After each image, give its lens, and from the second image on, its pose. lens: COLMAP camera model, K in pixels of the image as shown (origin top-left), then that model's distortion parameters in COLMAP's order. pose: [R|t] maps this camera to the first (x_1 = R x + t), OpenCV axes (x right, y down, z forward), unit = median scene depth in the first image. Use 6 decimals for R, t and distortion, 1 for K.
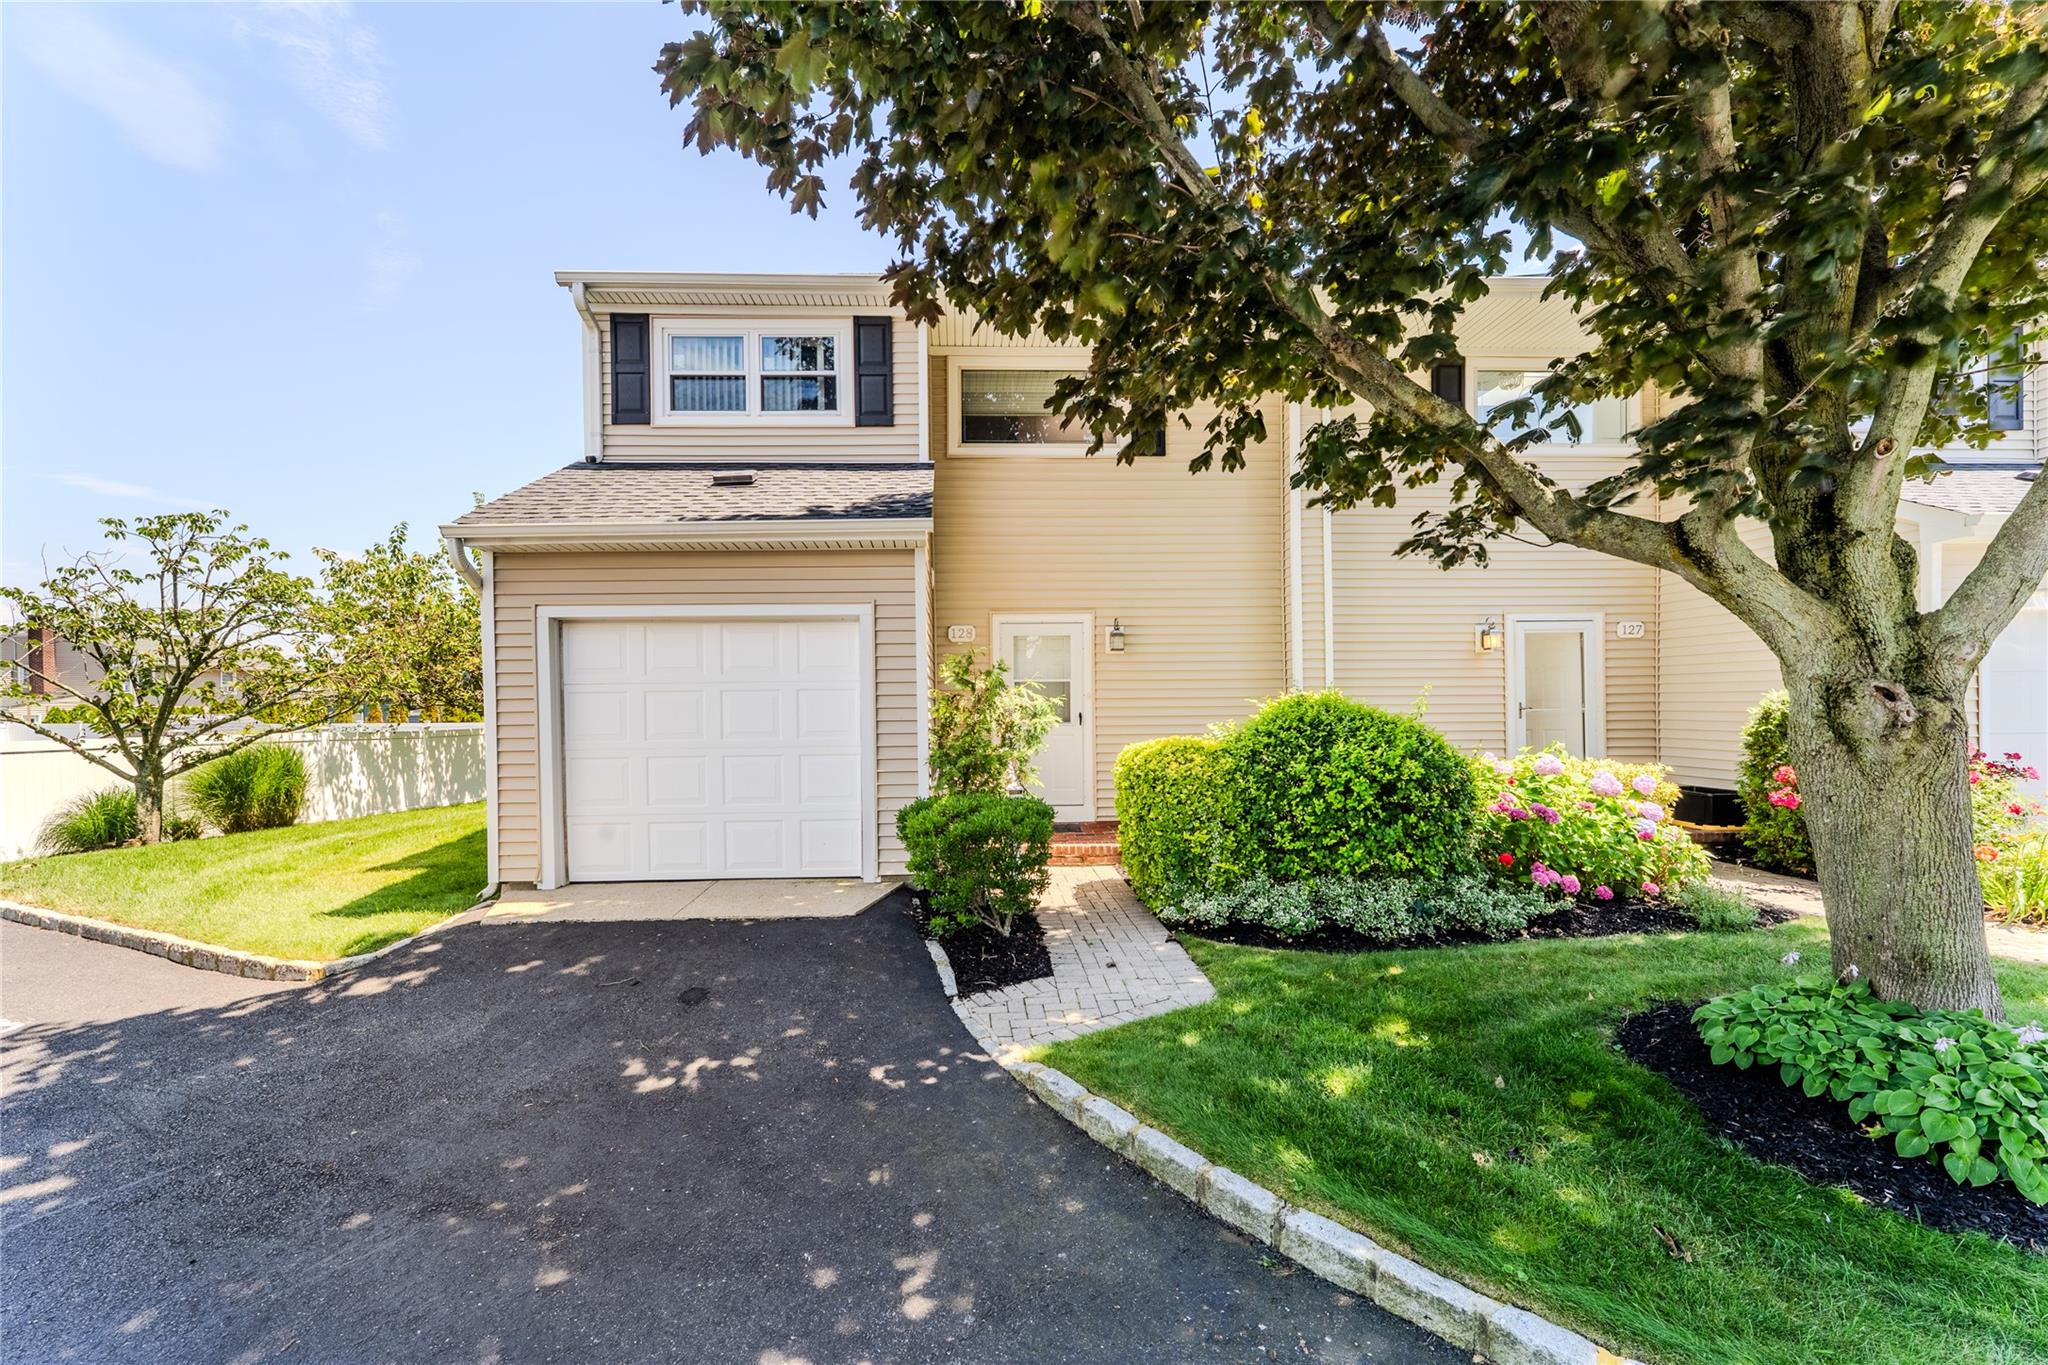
lens RADIAL K [[889.5, 0, 1029.6], [0, 889.5, 717.0], [0, 0, 1]] dist [-0.000866, 0.000211]
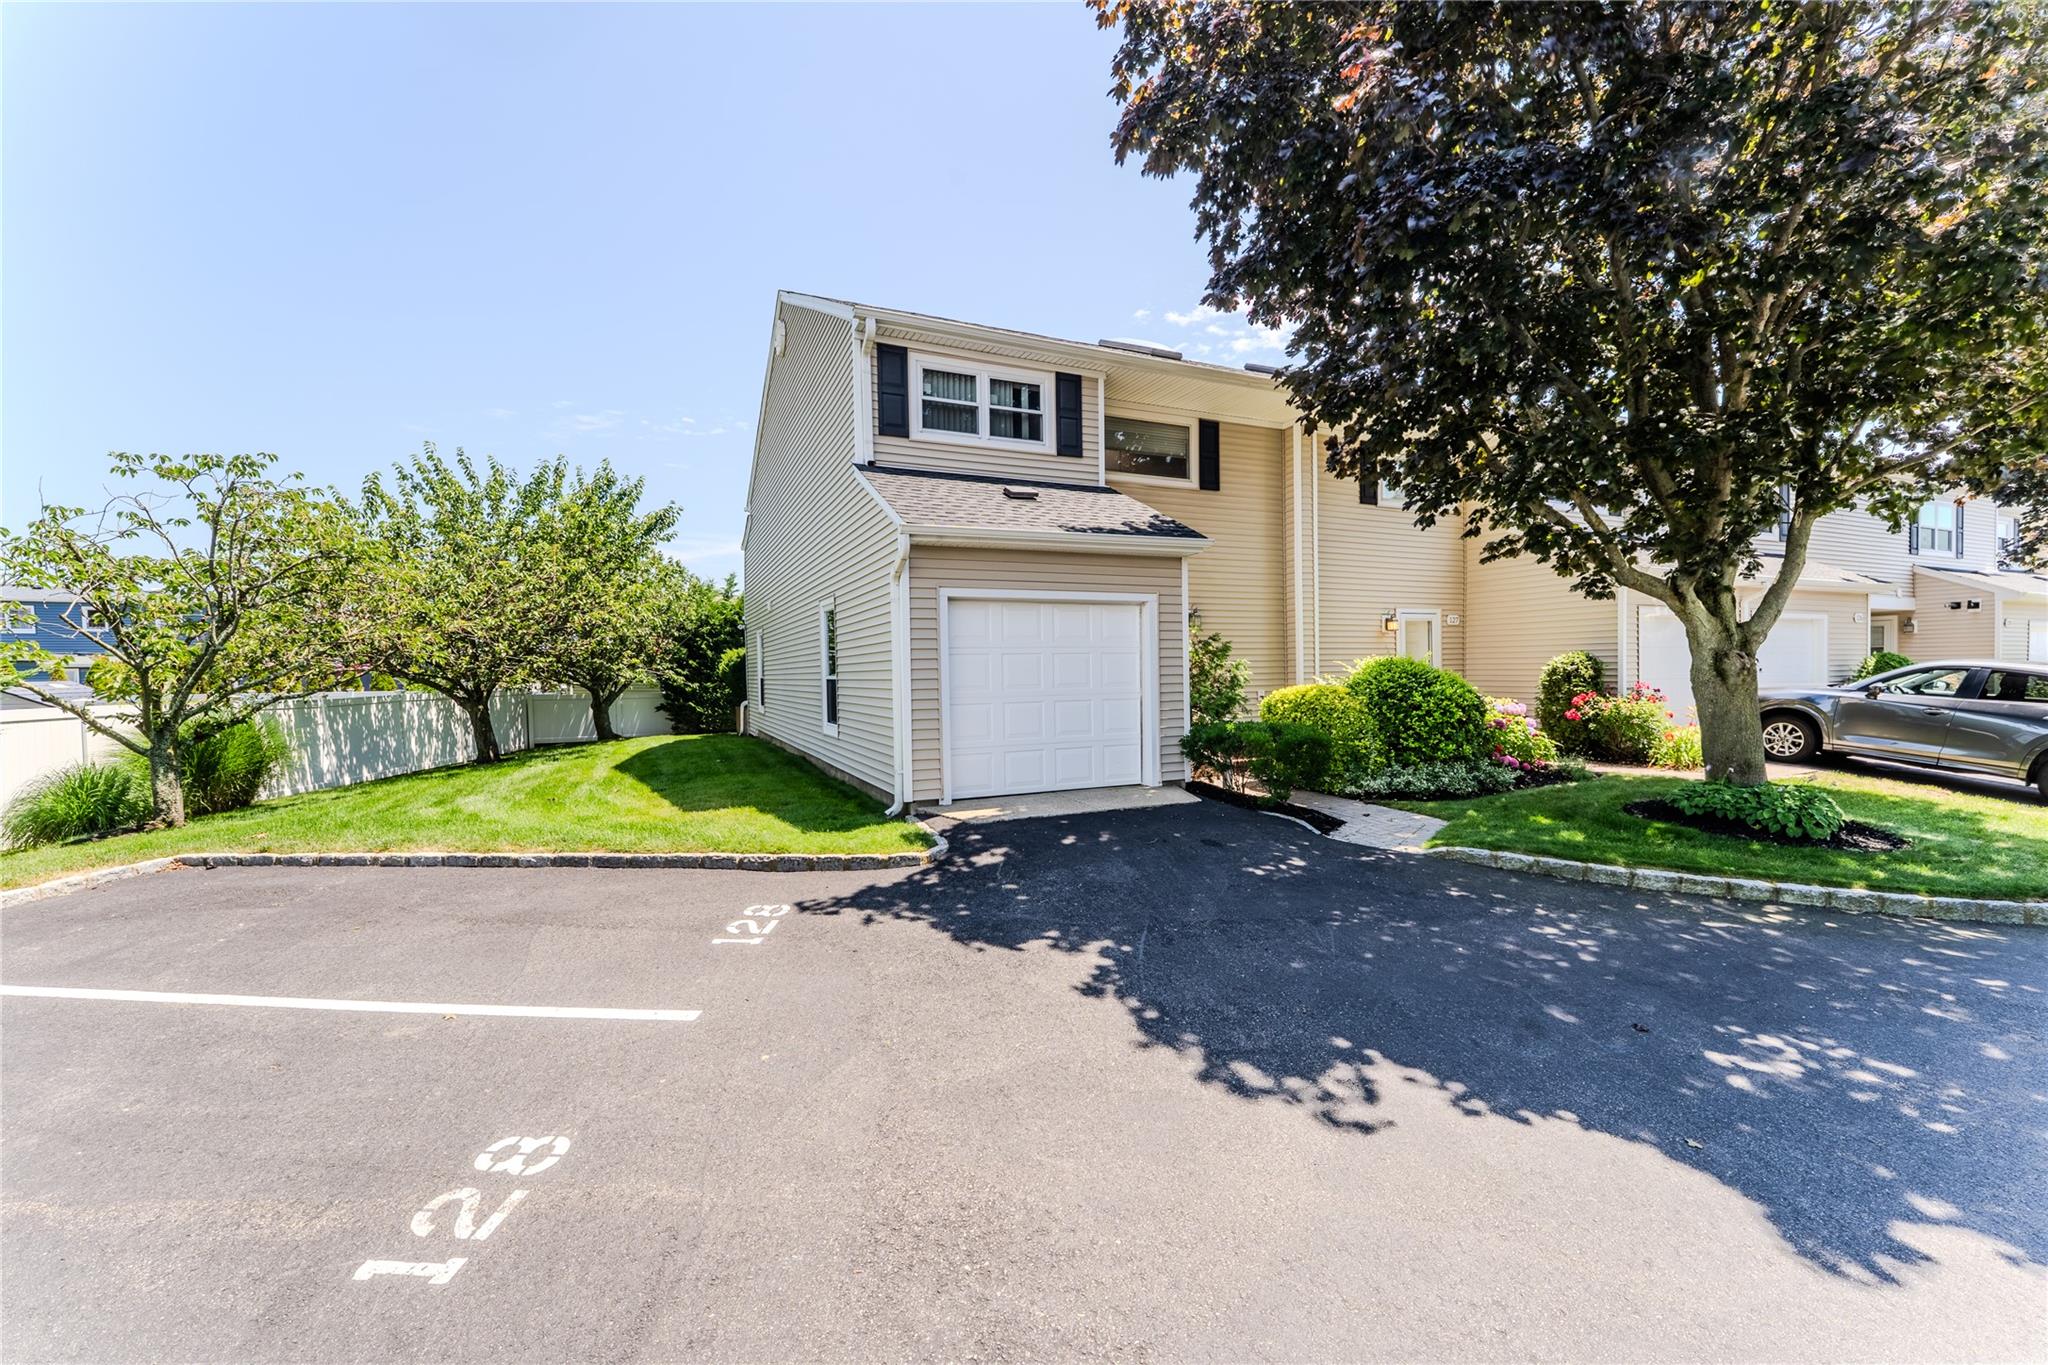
lens RADIAL K [[847.3, 0, 1068.1], [0, 847.3, 690.3], [0, 0, 1]] dist [-0.000076, -0.000787]
pose [[0.918614, -0.010973, 0.395003, -0.747564], [0.008777, 0.999934, 0.007366, 0.016093], [-0.395058, -0.003299, 0.918650, -0.184286]]
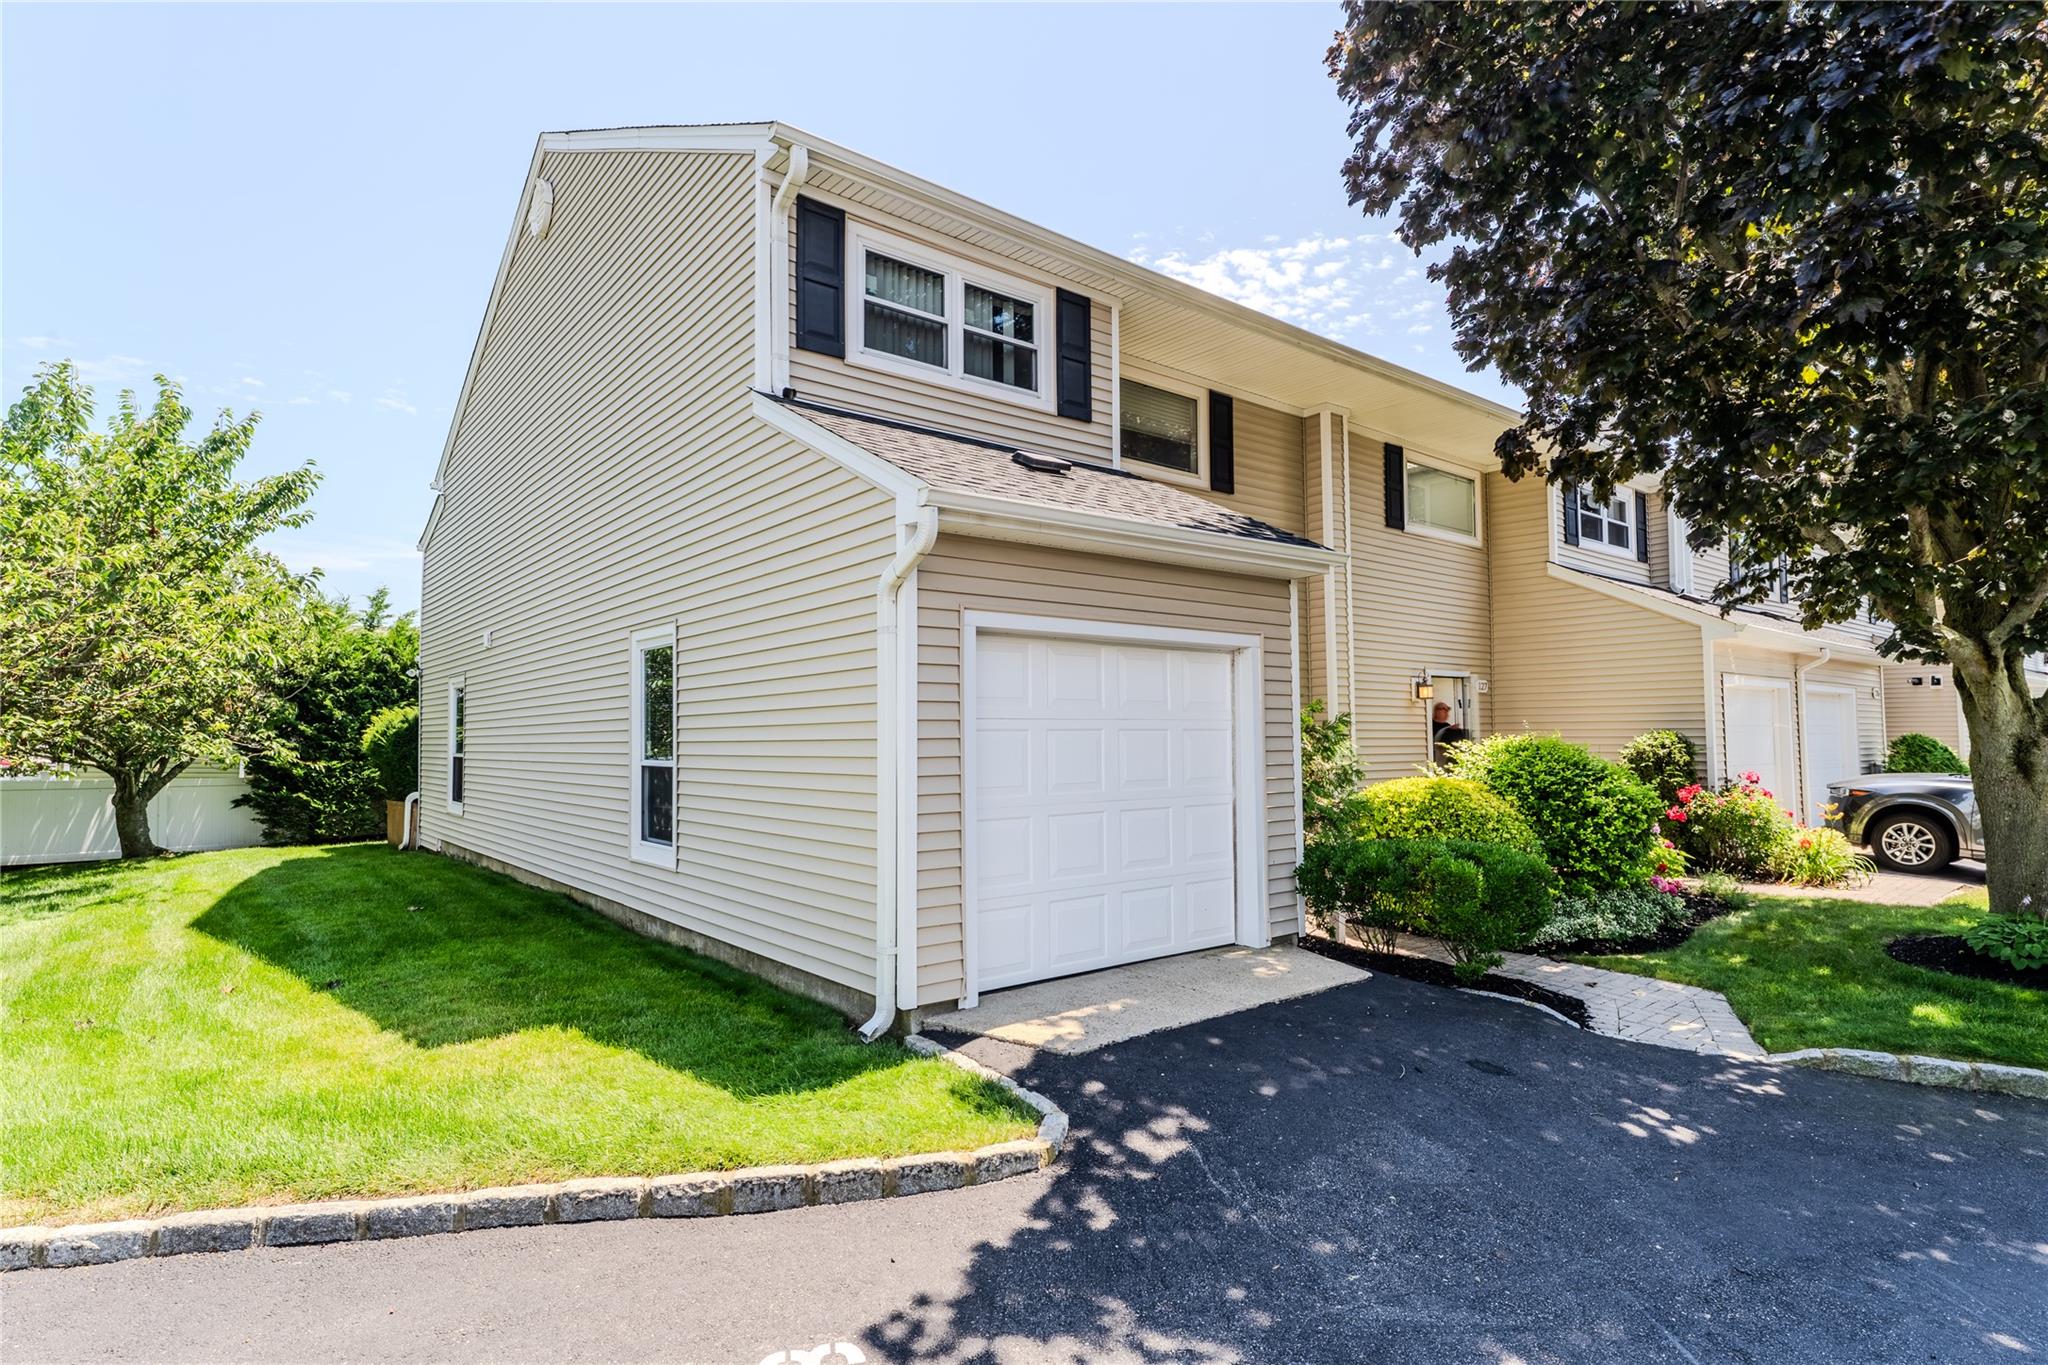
lens RADIAL K [[1055.6, 0, 1063.9], [0, 1055.6, 691.1], [0, 0, 1]] dist [-0.002614, 0.000109]
pose [[0.795291, 0.033932, 0.605278, -0.861267], [0.003644, 0.998147, -0.060744, -0.005302], [-0.606217, 0.050515, 0.793693, 0.235853]]
